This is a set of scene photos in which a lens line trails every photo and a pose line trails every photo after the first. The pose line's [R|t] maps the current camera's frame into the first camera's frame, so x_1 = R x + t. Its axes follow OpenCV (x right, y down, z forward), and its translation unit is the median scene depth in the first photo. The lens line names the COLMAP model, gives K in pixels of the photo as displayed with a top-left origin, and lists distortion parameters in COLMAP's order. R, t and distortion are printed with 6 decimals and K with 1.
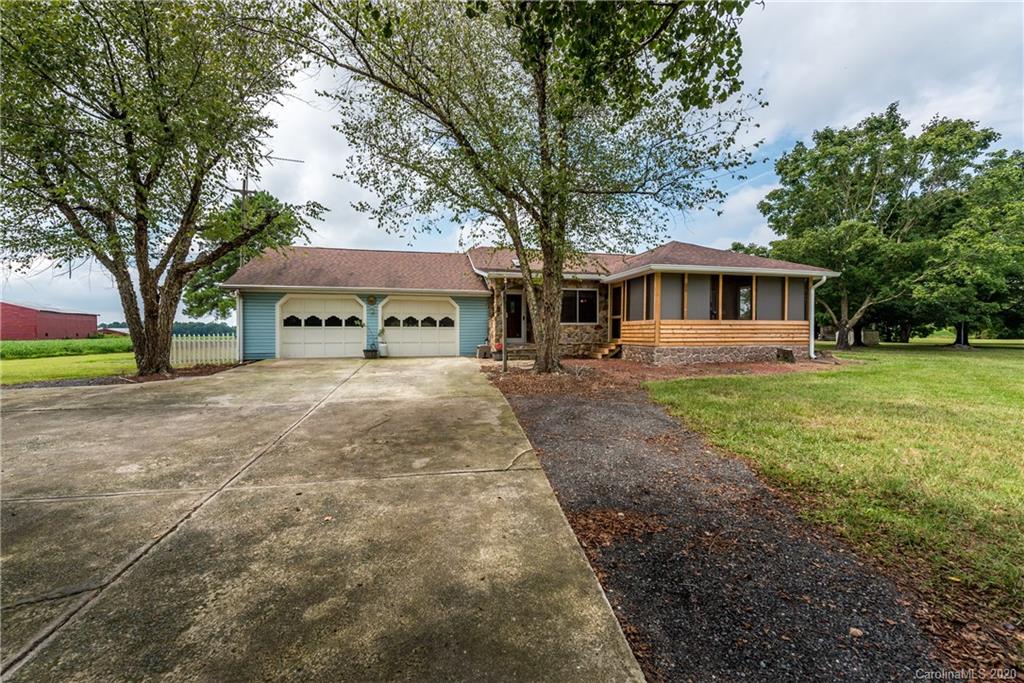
lens RADIAL K [[400.1, 0, 515.6], [0, 400.1, 342.9], [0, 0, 1]] dist [0.002591, 0.000207]
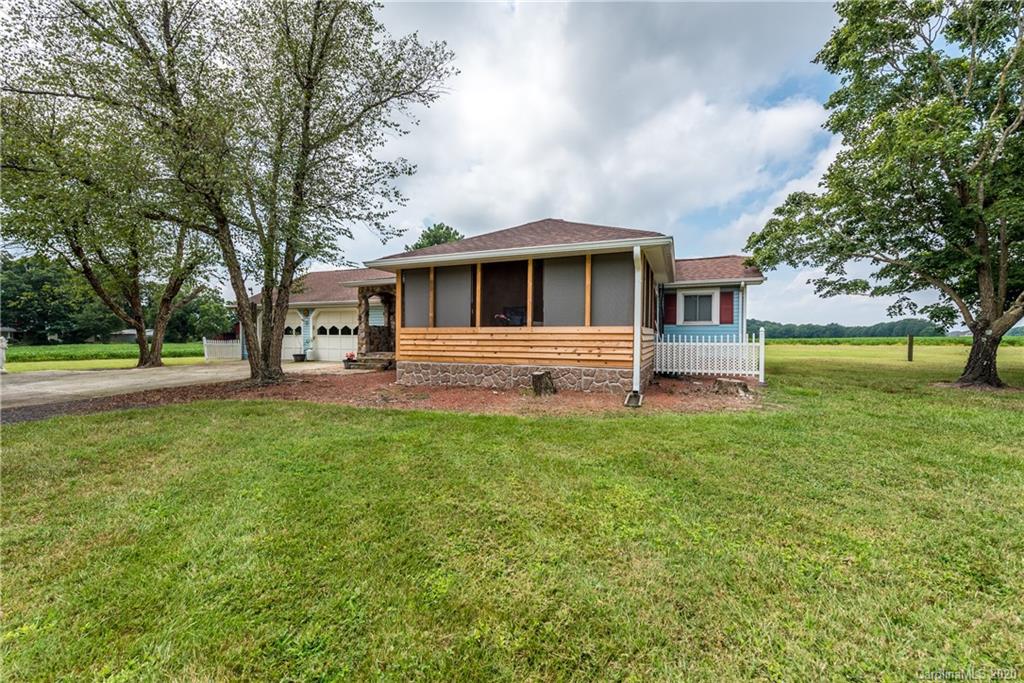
lens RADIAL K [[400.1, 0, 515.6], [0, 400.1, 342.9], [0, 0, 1]] dist [0.002591, 0.000207]
pose [[0.814770, 0.011252, -0.579676, 0.847702], [-0.016120, 0.999865, -0.003250, -0.023923], [0.579561, 0.011993, 0.814841, 0.402527]]
